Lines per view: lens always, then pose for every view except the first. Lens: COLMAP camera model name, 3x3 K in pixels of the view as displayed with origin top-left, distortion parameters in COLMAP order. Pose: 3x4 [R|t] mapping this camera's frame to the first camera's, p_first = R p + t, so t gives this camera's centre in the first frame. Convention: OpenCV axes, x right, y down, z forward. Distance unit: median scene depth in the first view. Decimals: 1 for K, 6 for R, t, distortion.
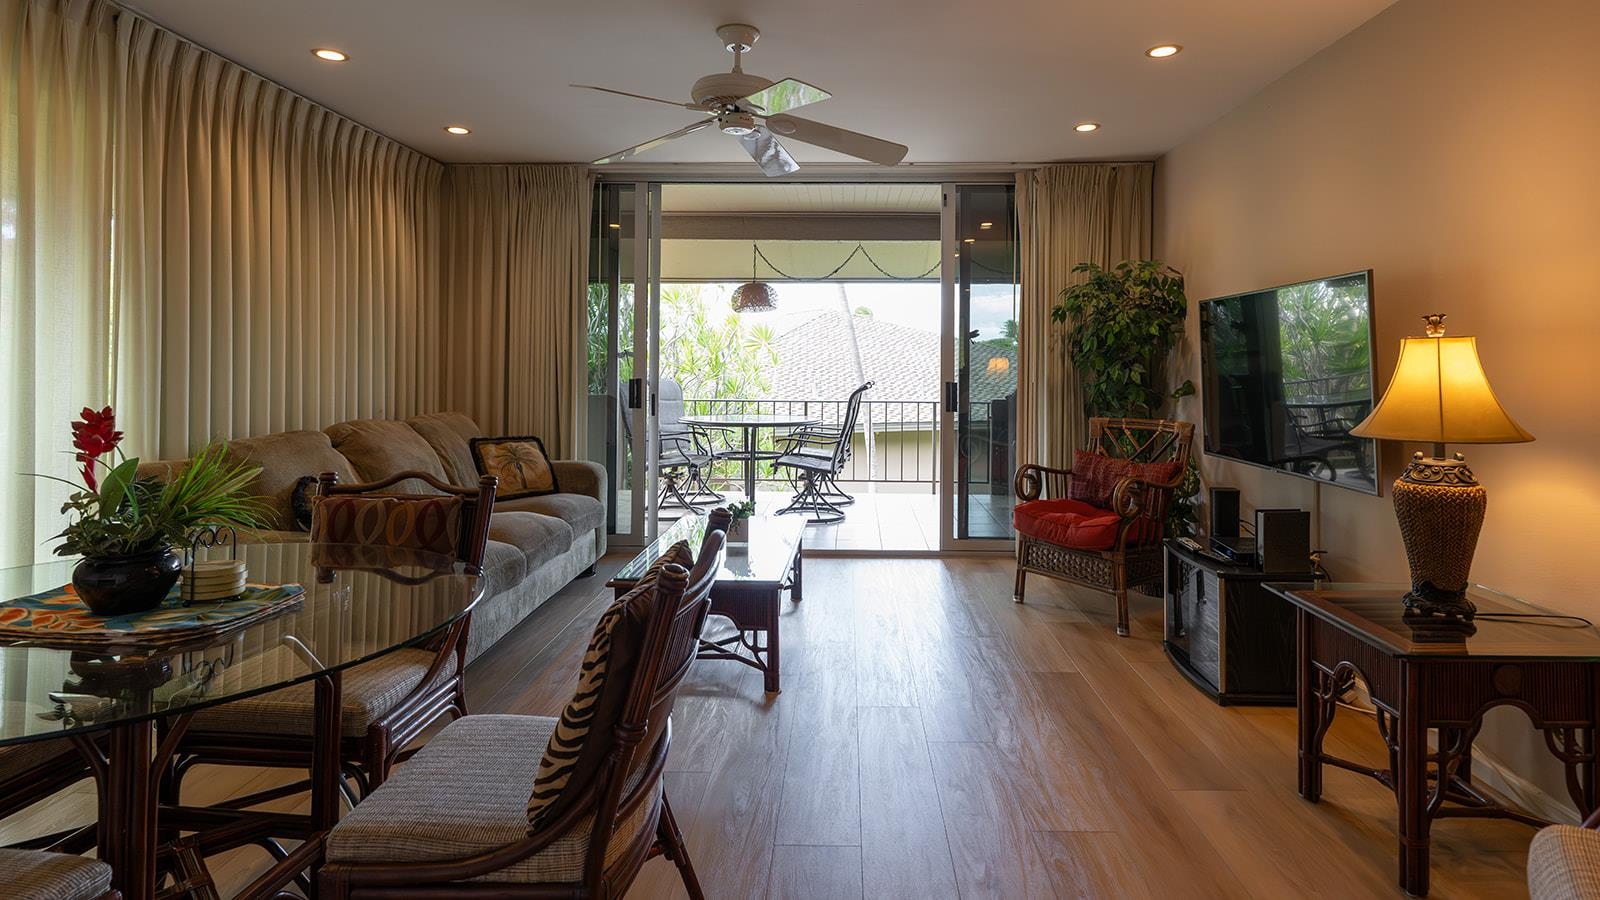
lens RADIAL K [[791.8, 0, 802.8], [0, 791.8, 363.1], [0, 0, 1]] dist [-0.000923, -0.000420]
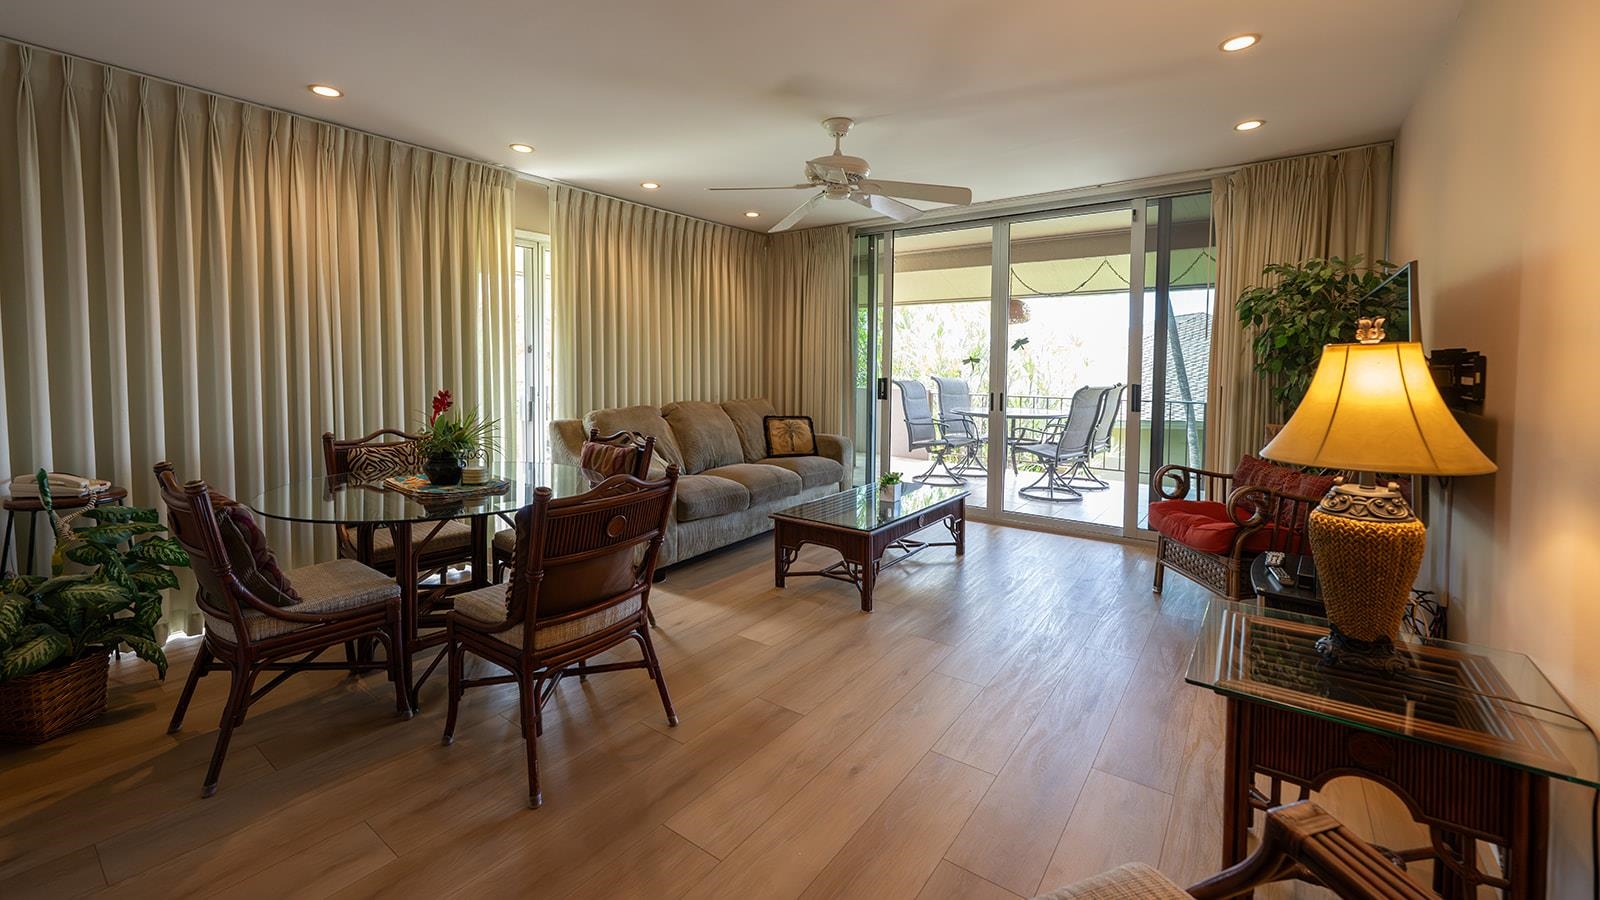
lens RADIAL K [[617.5, 0, 809.3], [0, 617.5, 387.6], [0, 0, 1]] dist [0.000178, 0.000200]
pose [[0.830822, 0.020483, -0.556161, 0.313186], [0.001581, 0.999232, 0.039163, -0.006135], [0.556535, -0.033417, 0.830152, 0.054046]]
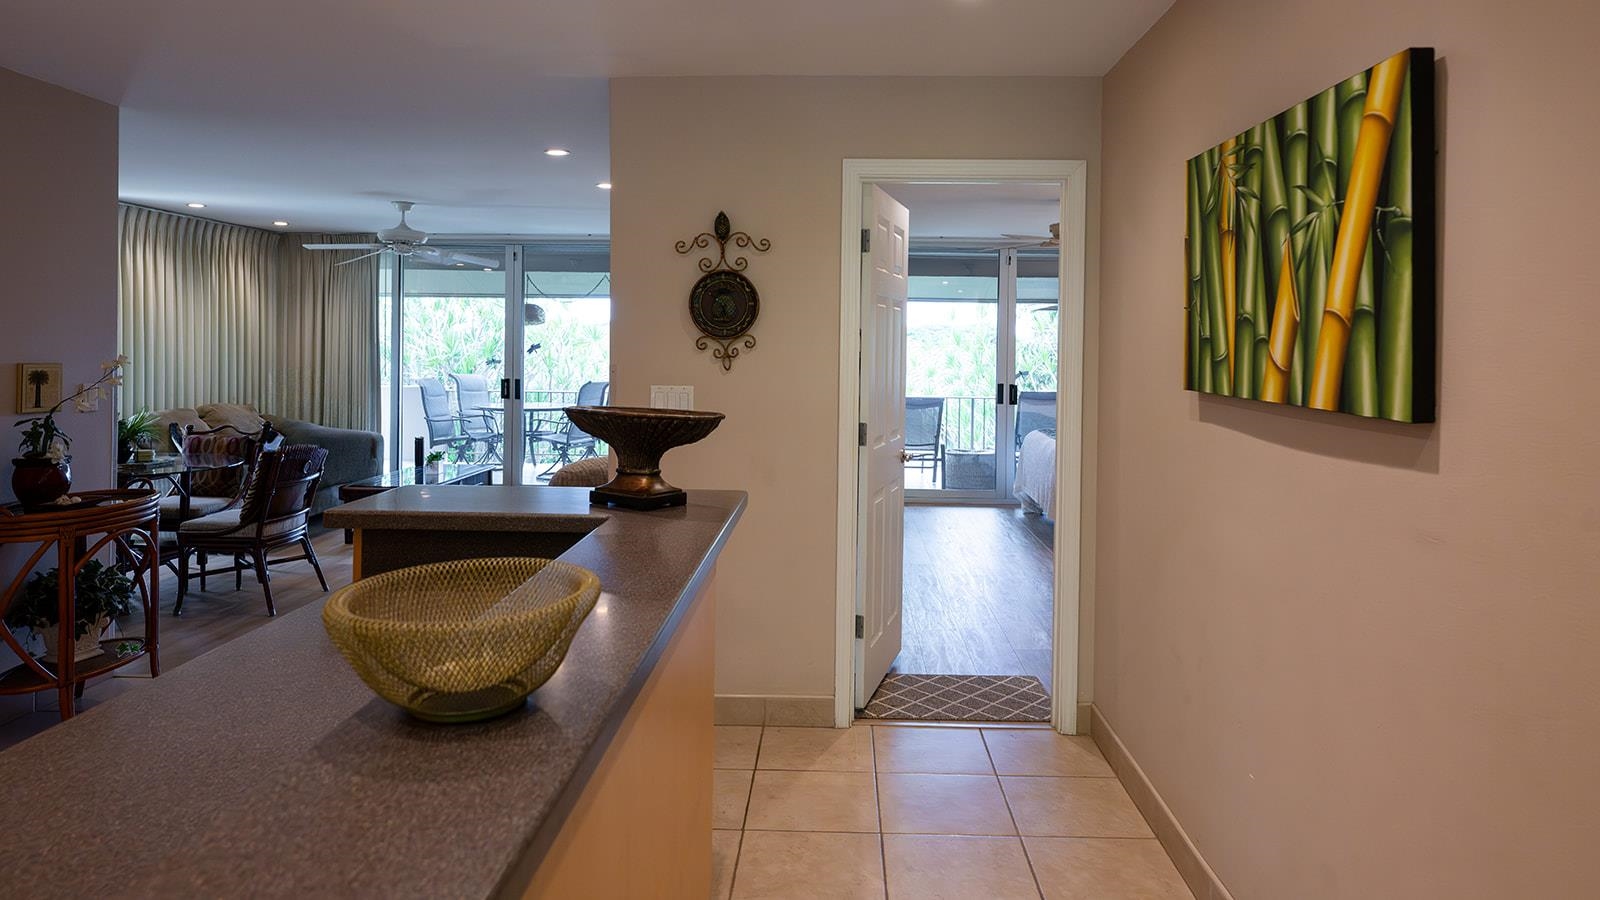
lens RADIAL K [[949.7, 0, 795.4], [0, 949.7, 352.9], [0, 0, 1]] dist [0.000575, -0.000213]
pose [[0.999965, 0.003897, -0.007406, 0.593227], [-0.003825, 0.999946, 0.009690, -0.051939], [0.007443, -0.009661, 0.999926, -0.876322]]
